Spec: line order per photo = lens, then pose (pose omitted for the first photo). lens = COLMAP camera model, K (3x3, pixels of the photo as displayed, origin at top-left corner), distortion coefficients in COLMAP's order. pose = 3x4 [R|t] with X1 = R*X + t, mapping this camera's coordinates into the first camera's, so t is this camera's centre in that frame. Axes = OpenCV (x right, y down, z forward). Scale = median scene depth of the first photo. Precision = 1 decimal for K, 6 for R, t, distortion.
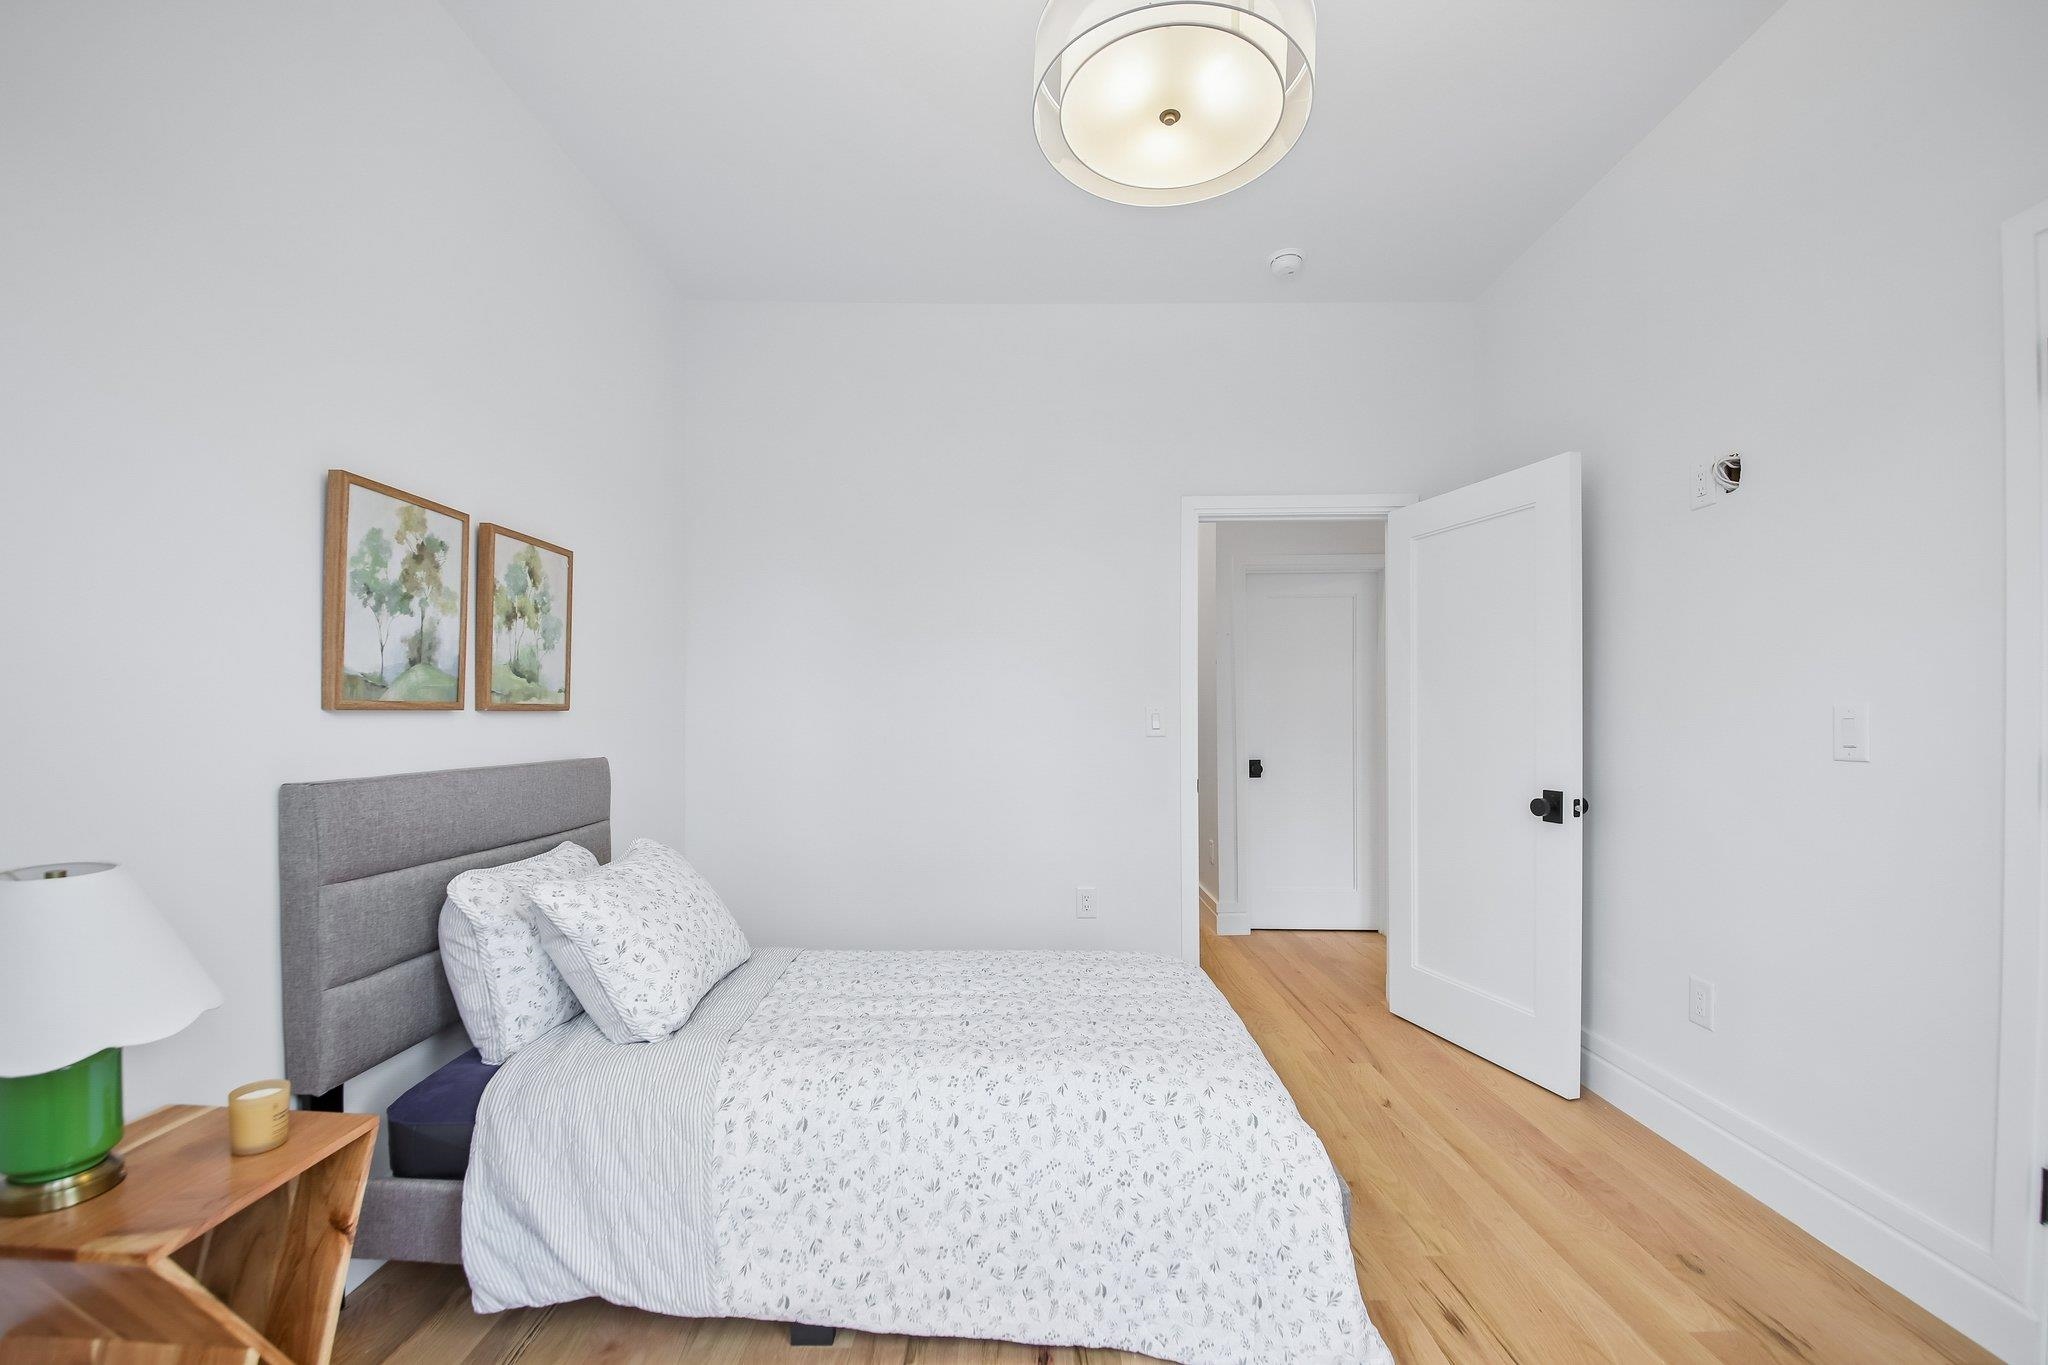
lens RADIAL K [[825.8, 0, 1031.7], [0, 825.8, 686.8], [0, 0, 1]] dist [0.033644, -0.026057]
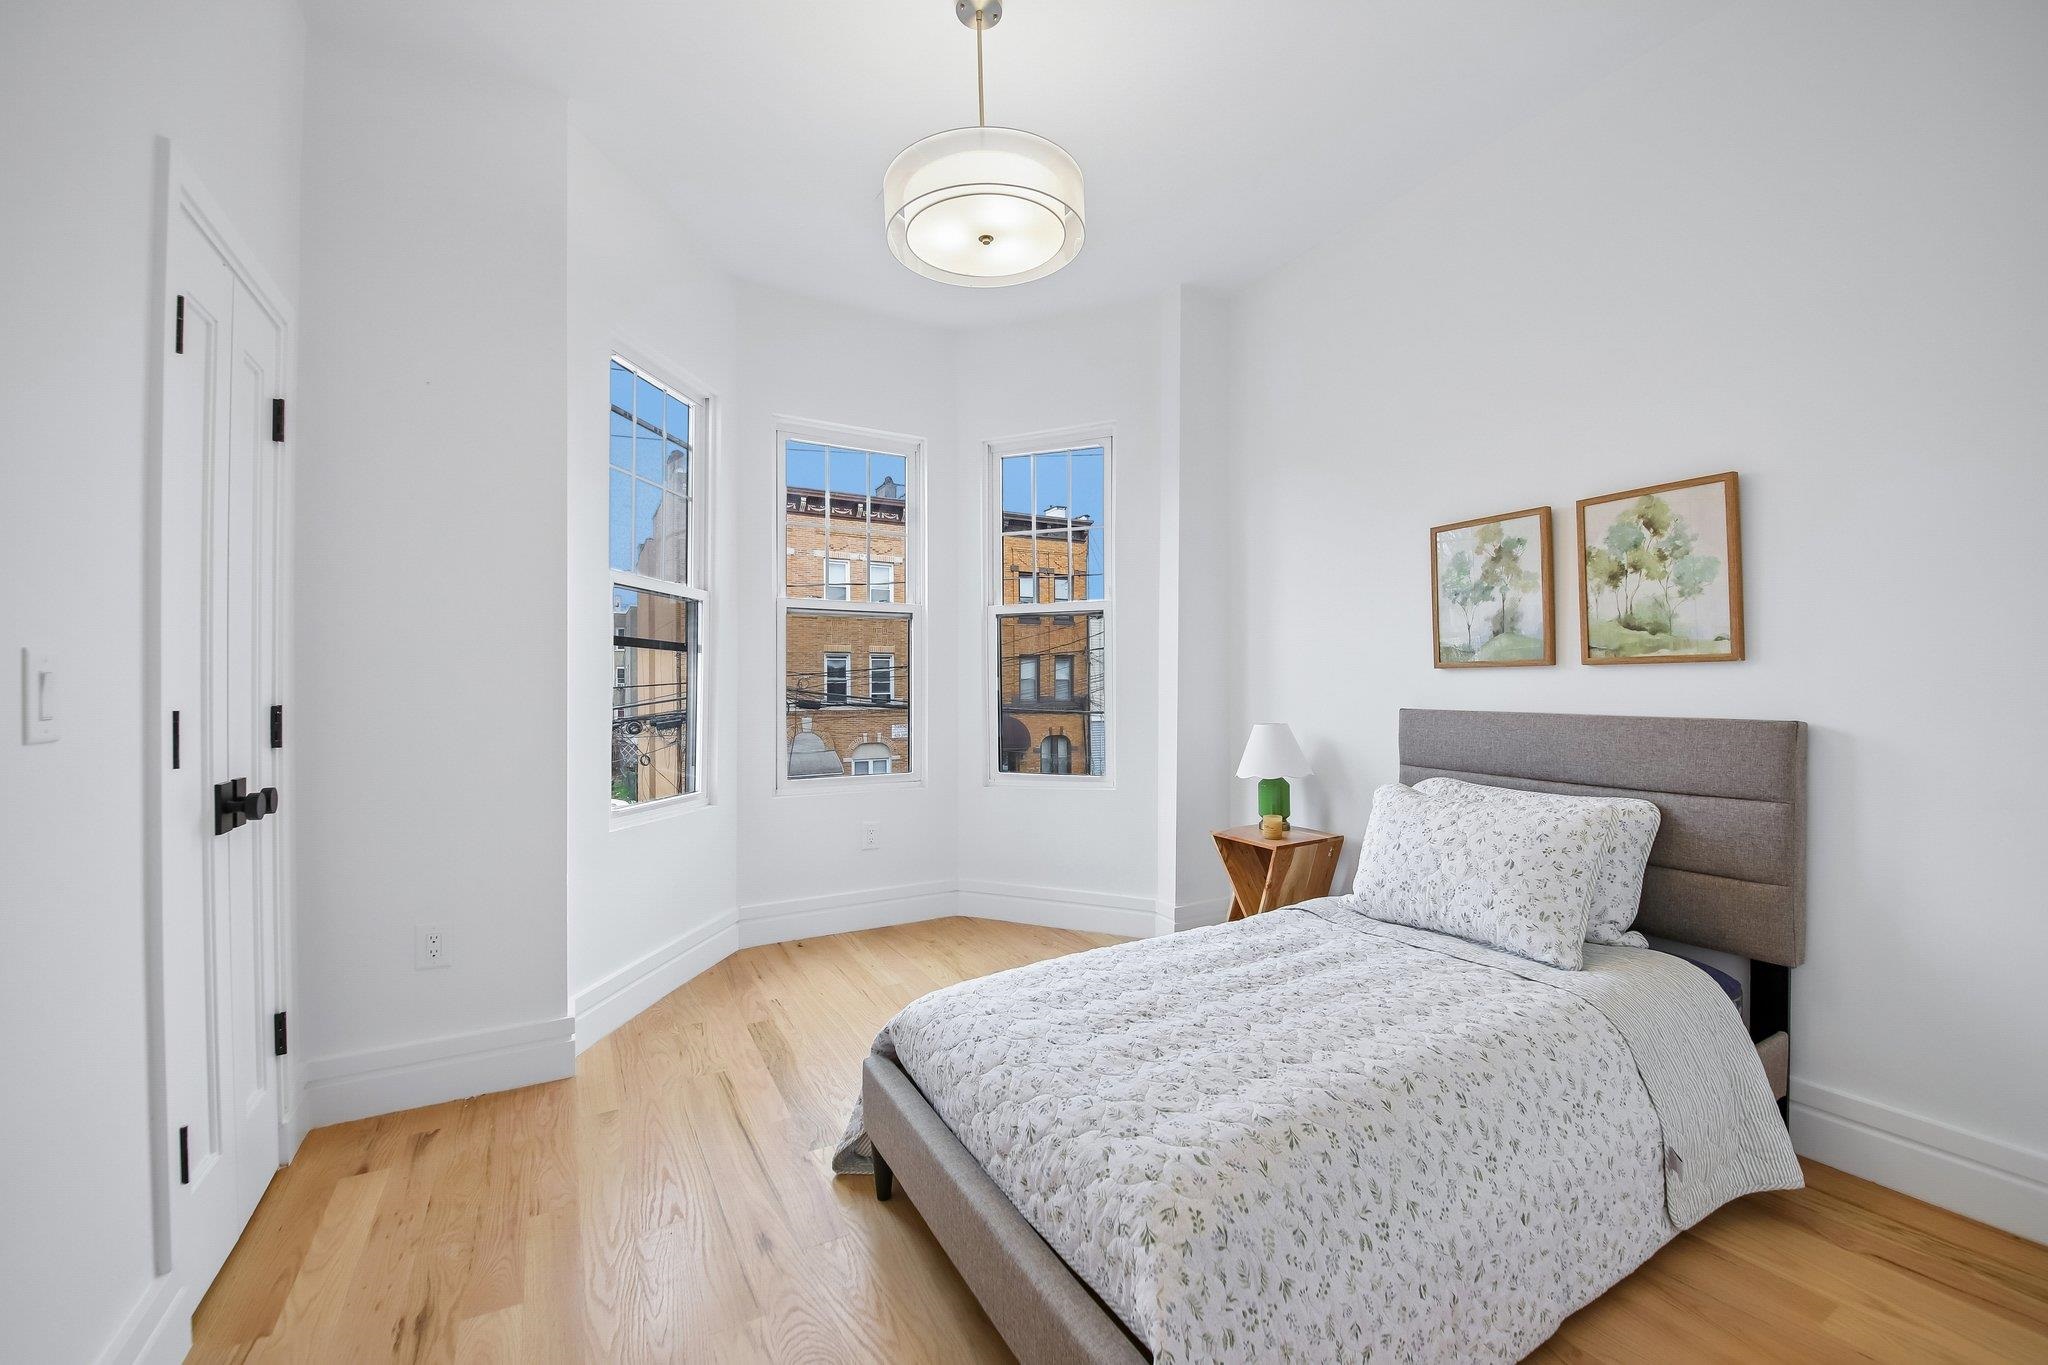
lens RADIAL K [[825.8, 0, 1031.7], [0, 825.8, 686.8], [0, 0, 1]] dist [0.033644, -0.026057]
pose [[-0.870451, -0.002948, -0.492247, 0.617896], [0.014733, 0.999378, -0.032038, 0.091903], [0.492035, -0.035140, -0.869866, 1.770935]]
